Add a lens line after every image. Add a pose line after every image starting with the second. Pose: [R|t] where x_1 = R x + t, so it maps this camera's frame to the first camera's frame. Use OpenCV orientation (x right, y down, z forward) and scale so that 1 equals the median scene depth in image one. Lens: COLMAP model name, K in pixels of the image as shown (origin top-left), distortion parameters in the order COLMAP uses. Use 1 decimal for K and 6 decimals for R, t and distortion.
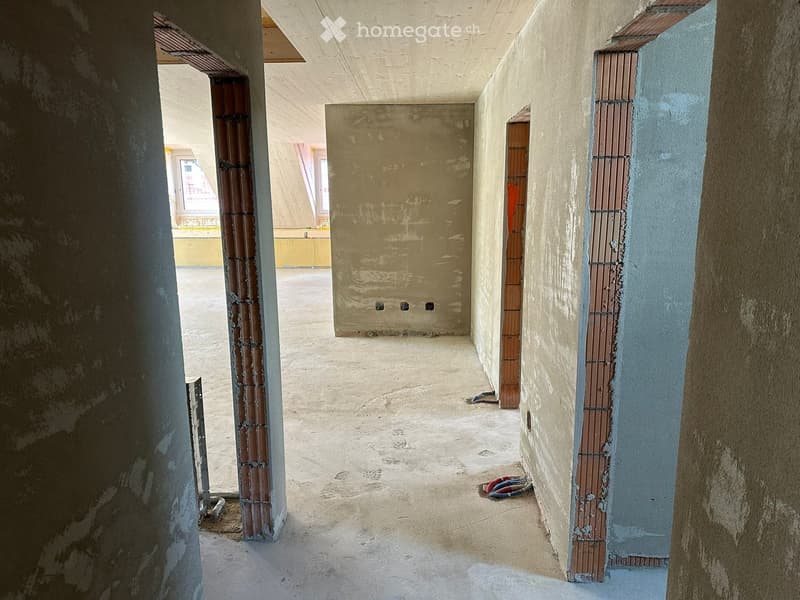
lens RADIAL K [[557.1, 0, 398.8], [0, 557.1, 304.1], [0, 0, 1]] dist [0.147508, -0.218964]
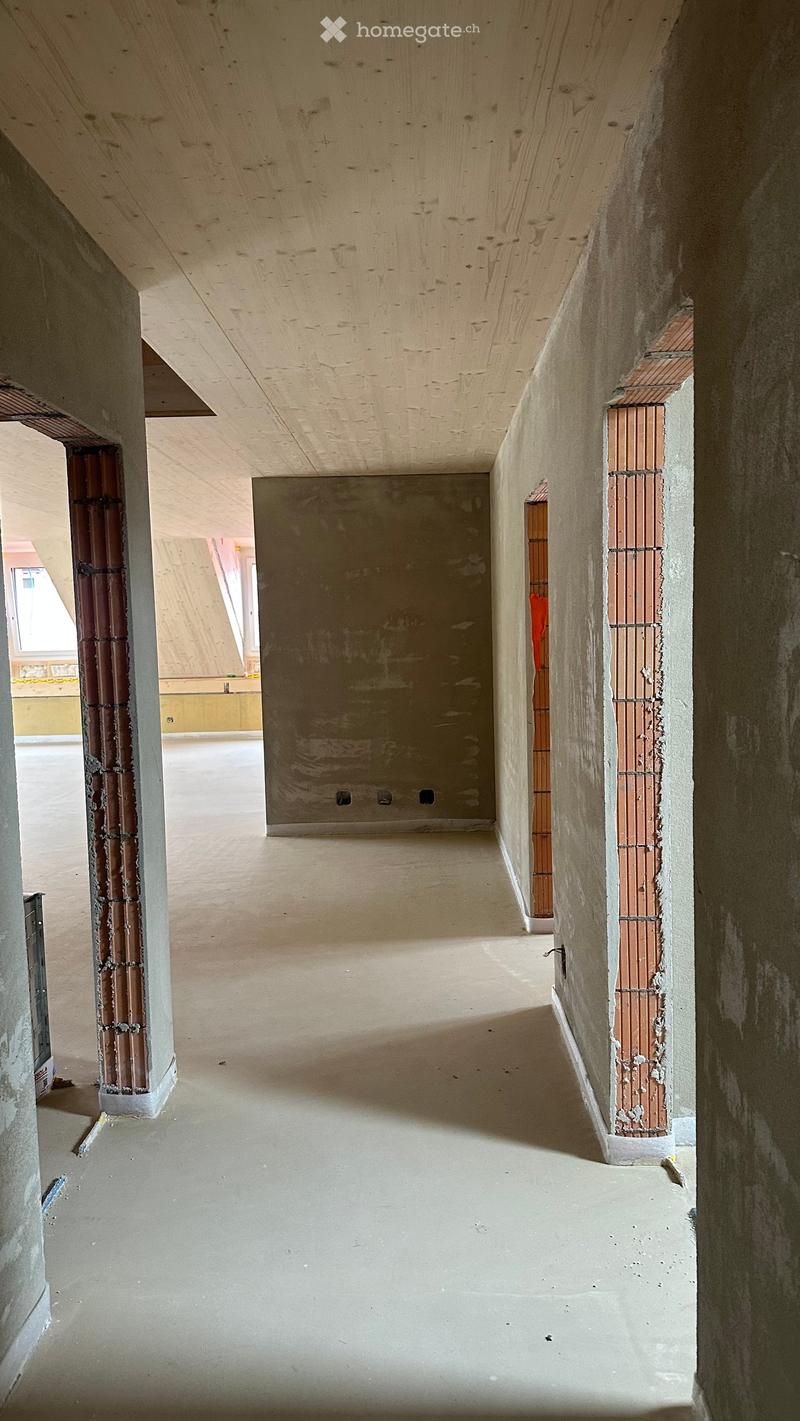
lens RADIAL K [[983.7, 0, 400.0], [0, 983.7, 710.5], [0, 0, 1]] dist [0.106767, -0.001744]
pose [[0.999853, -0.016415, 0.004978, 0.059422], [0.016839, 0.994586, -0.102547, 0.050322], [-0.003268, 0.102616, 0.994716, -0.166805]]
